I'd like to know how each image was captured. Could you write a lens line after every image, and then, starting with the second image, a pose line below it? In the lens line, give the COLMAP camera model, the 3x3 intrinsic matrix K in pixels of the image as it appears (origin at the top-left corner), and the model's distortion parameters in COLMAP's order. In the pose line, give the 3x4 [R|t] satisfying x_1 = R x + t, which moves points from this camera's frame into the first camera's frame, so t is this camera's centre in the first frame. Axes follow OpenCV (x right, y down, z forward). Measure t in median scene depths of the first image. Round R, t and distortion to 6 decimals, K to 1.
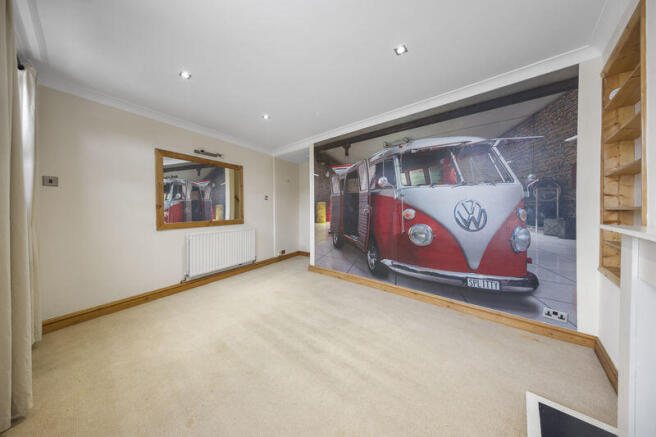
lens RADIAL K [[218.0, 0, 330.2], [0, 218.0, 213.4], [0, 0, 1]] dist [0.040317, -0.010890]
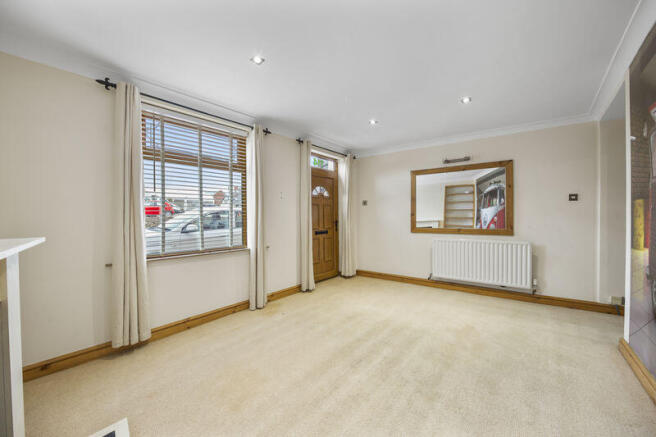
lens RADIAL K [[218.0, 0, 330.2], [0, 218.0, 213.4], [0, 0, 1]] dist [0.040317, -0.010890]
pose [[-0.031320, -0.007308, -0.999483, 0.557205], [-0.015204, 0.999861, -0.006835, -0.018929], [0.999394, 0.014983, -0.031426, 0.556568]]
